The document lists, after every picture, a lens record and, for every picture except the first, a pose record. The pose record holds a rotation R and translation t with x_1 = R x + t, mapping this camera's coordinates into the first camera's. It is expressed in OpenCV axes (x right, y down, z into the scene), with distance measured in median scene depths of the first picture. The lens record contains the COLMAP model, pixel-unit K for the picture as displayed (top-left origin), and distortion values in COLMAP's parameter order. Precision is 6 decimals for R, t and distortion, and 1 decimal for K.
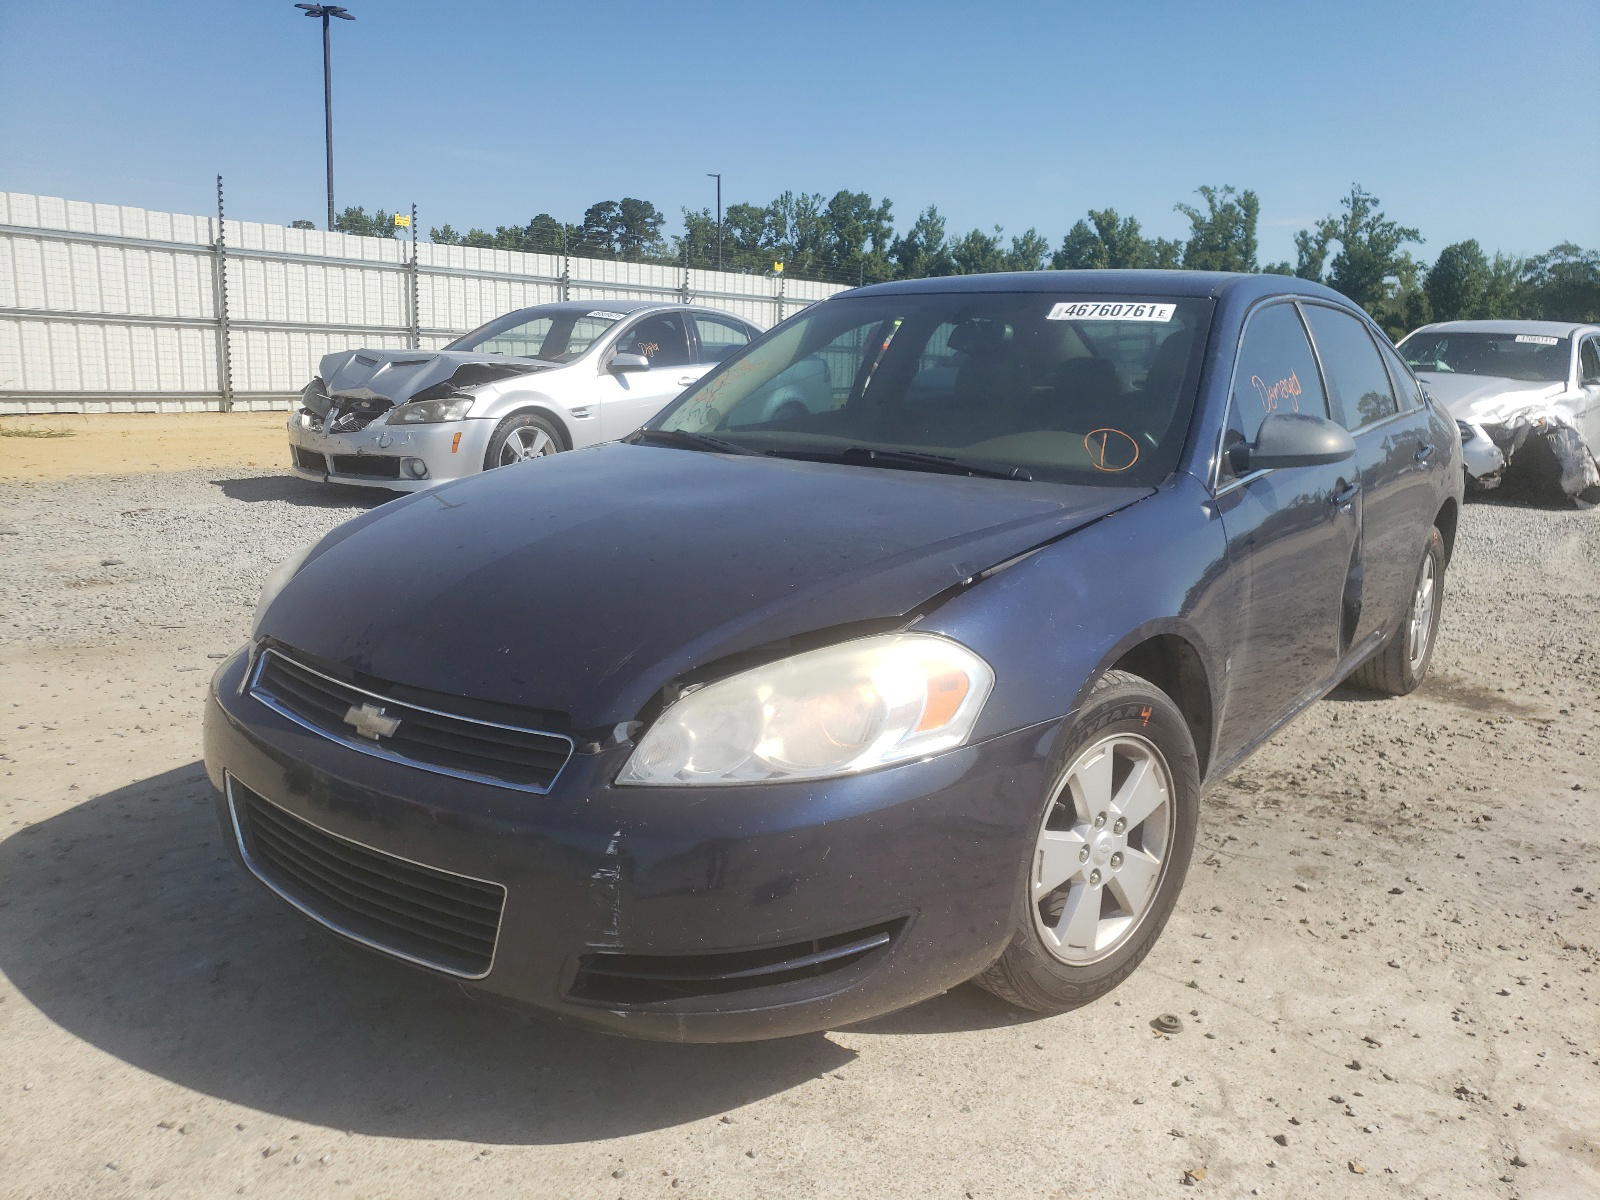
lens RADIAL K [[1220.1, 0, 799.9], [0, 1220.1, 599.7], [0, 0, 1]] dist [0.045640, 0.002547]
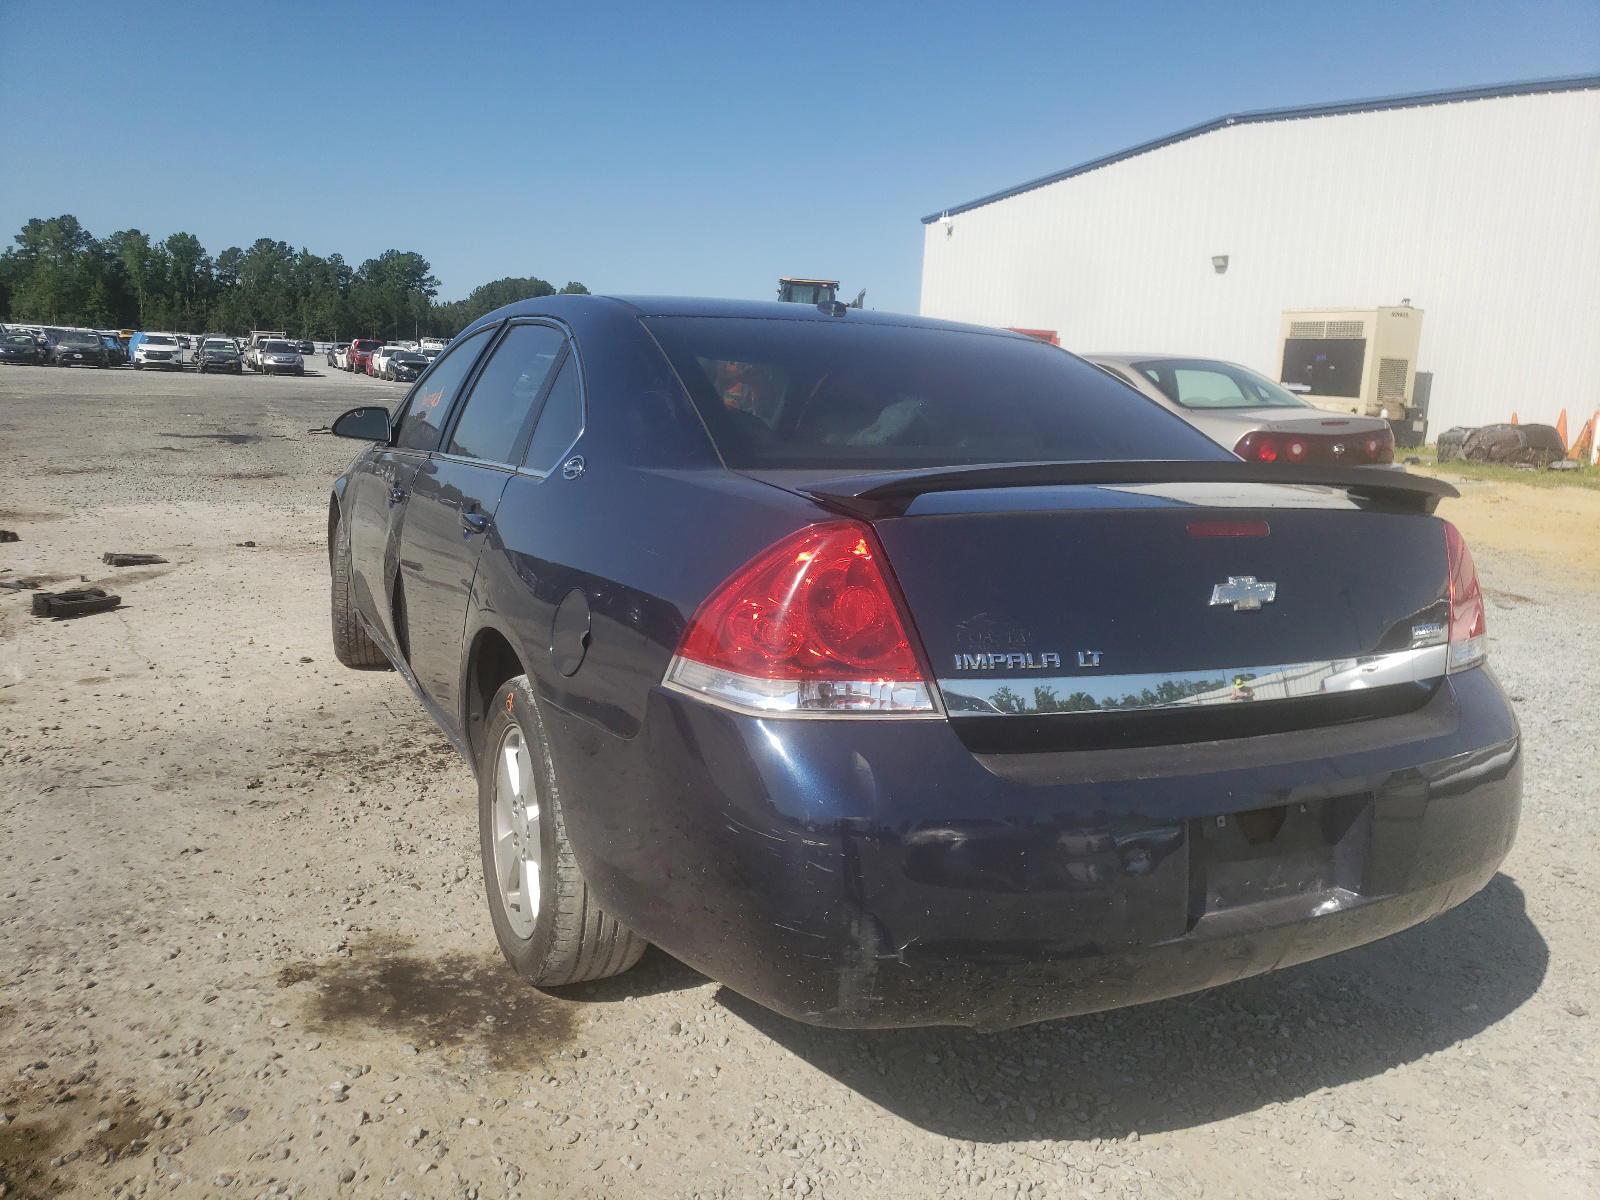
lens RADIAL K [[1220.1, 0, 799.6], [0, 1220.1, 600.3], [0, 0, 1]] dist [0.045640, 0.002547]
pose [[-0.450508, 0.113572, -0.885519, 1.250655], [-0.215068, 0.948859, 0.231112, -0.326965], [0.866481, 0.294565, -0.403042, 1.763750]]
